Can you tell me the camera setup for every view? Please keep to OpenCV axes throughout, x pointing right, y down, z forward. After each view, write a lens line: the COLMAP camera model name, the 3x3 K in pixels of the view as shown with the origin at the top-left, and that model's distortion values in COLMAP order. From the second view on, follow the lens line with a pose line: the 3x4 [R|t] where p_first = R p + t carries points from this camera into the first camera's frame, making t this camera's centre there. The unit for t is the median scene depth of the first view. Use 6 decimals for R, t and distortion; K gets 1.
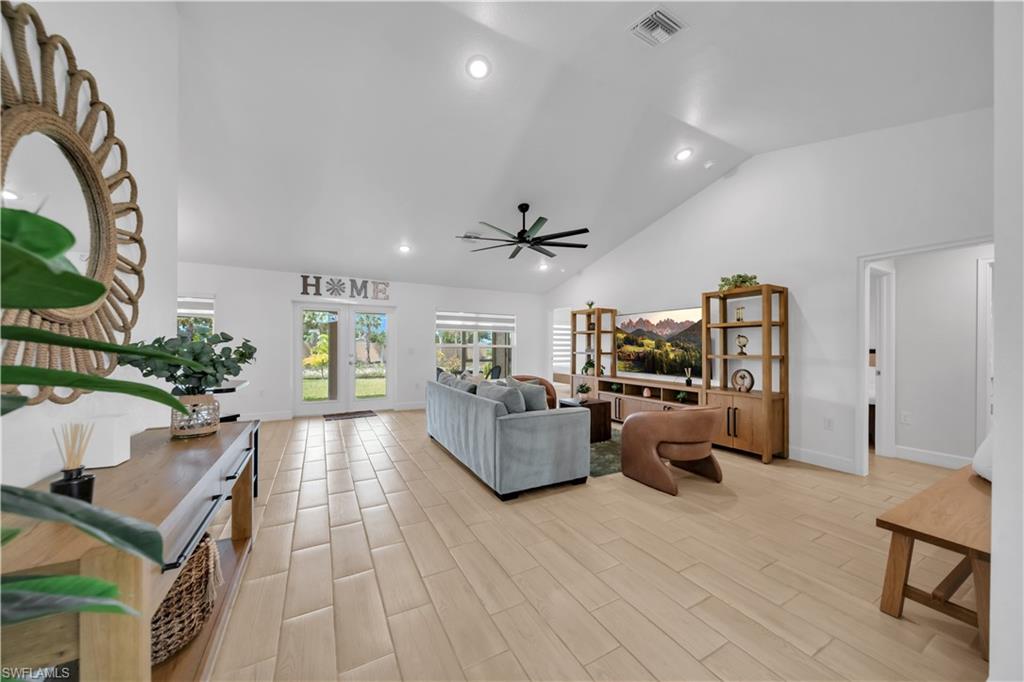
lens RADIAL K [[353.5, 0, 516.2], [0, 353.5, 354.8], [0, 0, 1]] dist [-0.006463, -0.000090]
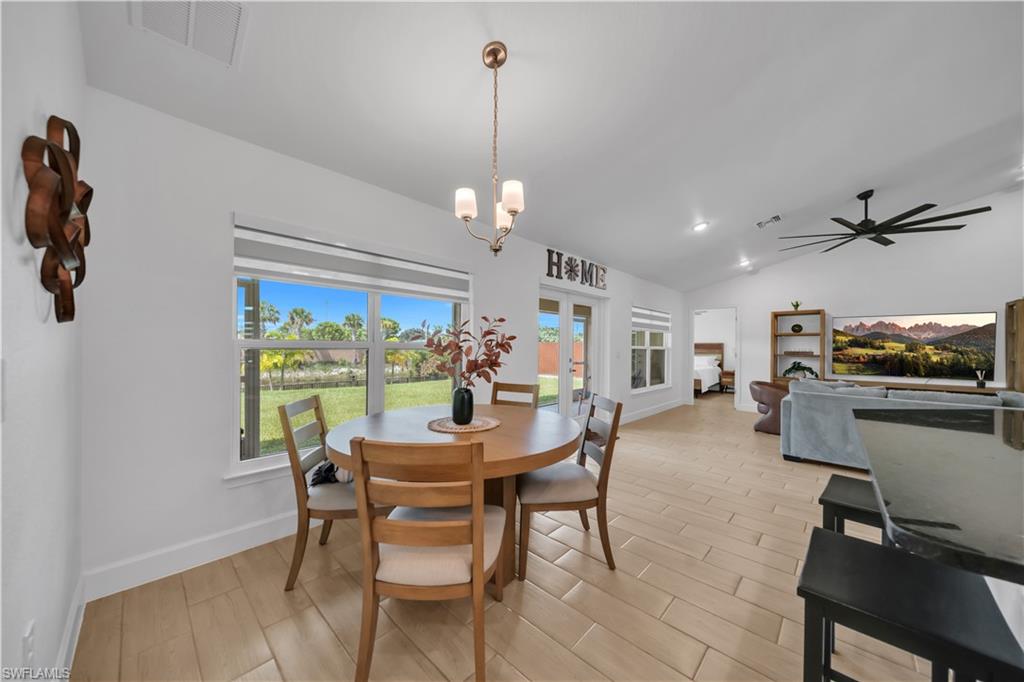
lens RADIAL K [[353.5, 0, 510.7], [0, 353.5, 343.7], [0, 0, 1]] dist [-0.006463, -0.000090]
pose [[0.954979, 0.004573, 0.296638, -0.920661], [0.003548, 0.999634, -0.026831, -0.016203], [-0.296652, 0.026675, 0.954613, 0.356708]]
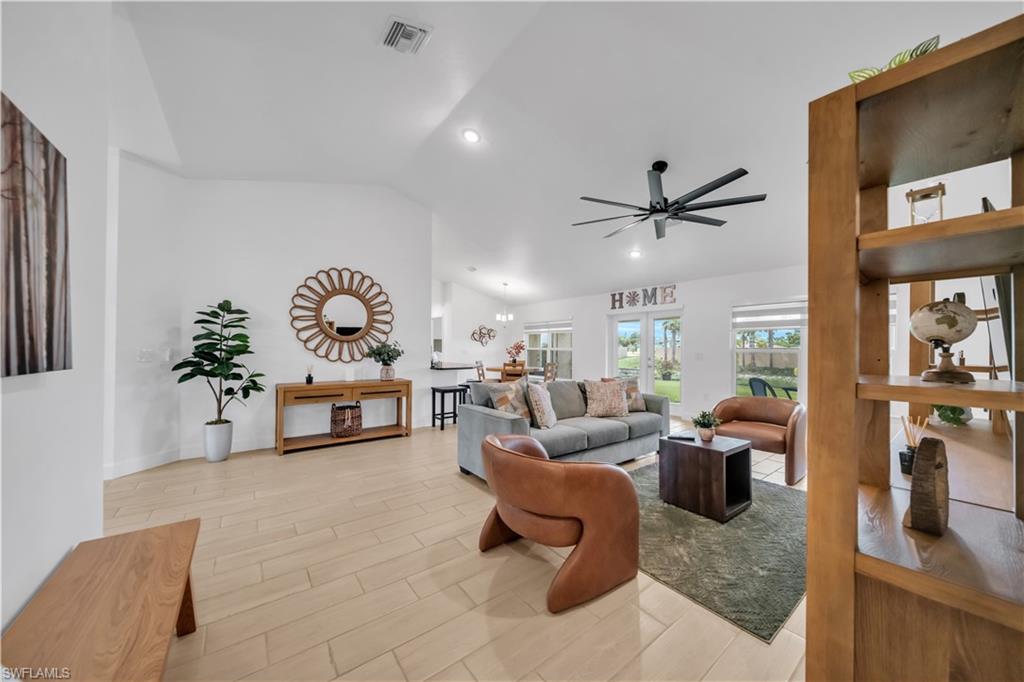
lens RADIAL K [[353.5, 0, 514.2], [0, 353.5, 350.5], [0, 0, 1]] dist [-0.006463, -0.000090]
pose [[0.149359, -0.003797, -0.988776, 0.608423], [-0.026788, 0.999610, -0.007885, -0.004687], [0.988420, 0.027665, 0.149199, 0.487499]]
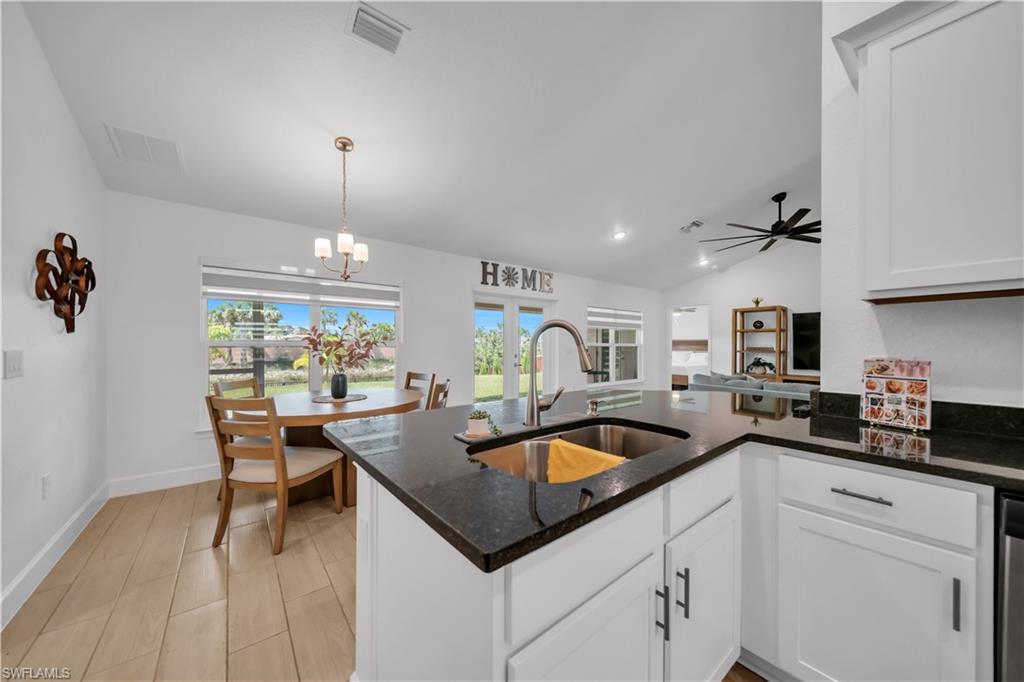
lens RADIAL K [[353.5, 0, 513.3], [0, 353.5, 343.9], [0, 0, 1]] dist [-0.006463, -0.000090]
pose [[0.986620, -0.003656, 0.162995, -0.694502], [0.007264, 0.999741, -0.021545, -0.010868], [-0.162874, 0.022441, 0.986392, 0.166941]]
